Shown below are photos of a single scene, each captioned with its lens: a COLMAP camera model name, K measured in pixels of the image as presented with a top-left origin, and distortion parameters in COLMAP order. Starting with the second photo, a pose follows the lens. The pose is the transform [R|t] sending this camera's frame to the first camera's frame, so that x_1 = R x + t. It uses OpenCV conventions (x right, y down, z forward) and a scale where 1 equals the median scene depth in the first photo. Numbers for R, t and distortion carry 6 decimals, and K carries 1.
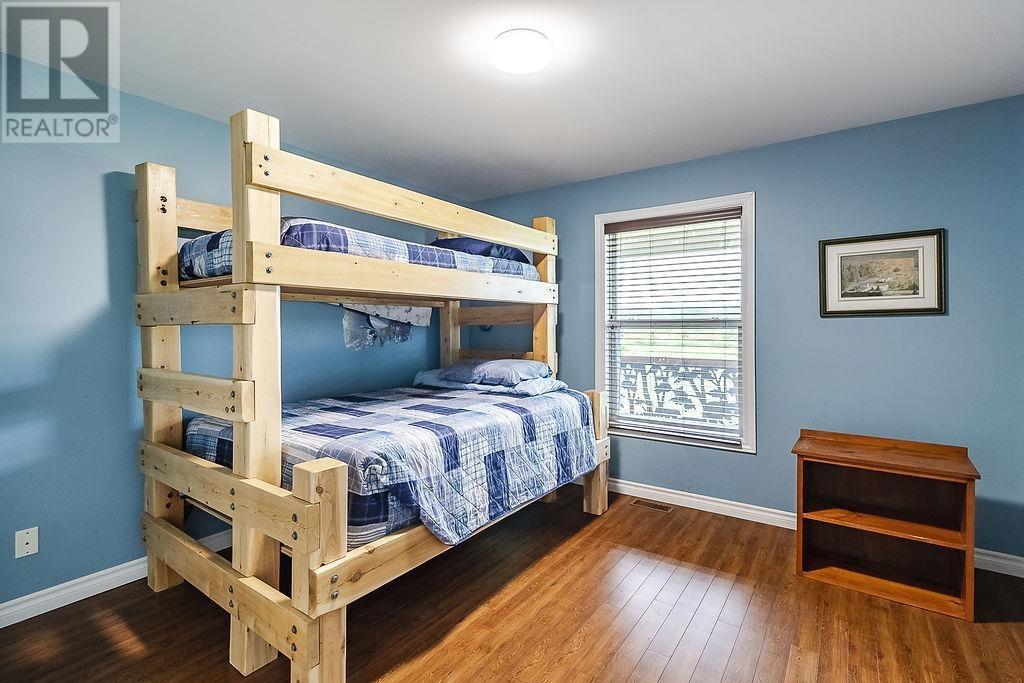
lens RADIAL K [[473.1, 0, 512.3], [0, 473.1, 324.5], [0, 0, 1]] dist [-0.000504, 0.000103]
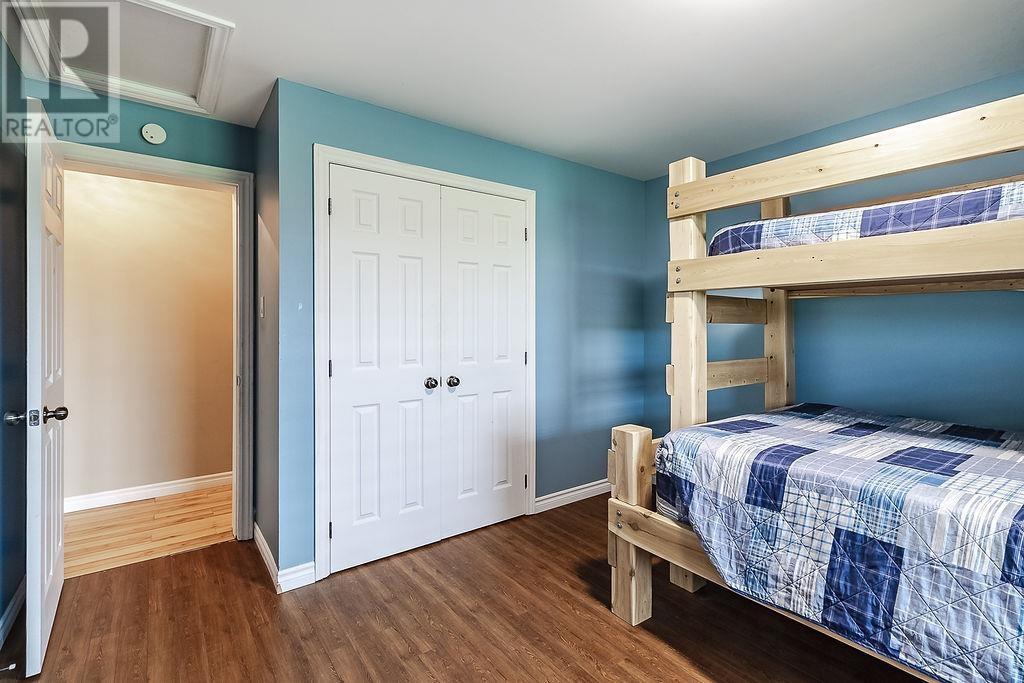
lens RADIAL K [[473.1, 0, 512.3], [0, 473.1, 324.5], [0, 0, 1]] dist [-0.000504, 0.000103]
pose [[-0.300128, -0.002817, -0.953895, 0.726531], [-0.000511, 0.999996, -0.002792, 0.006154], [0.953899, -0.000351, -0.300128, 0.818616]]
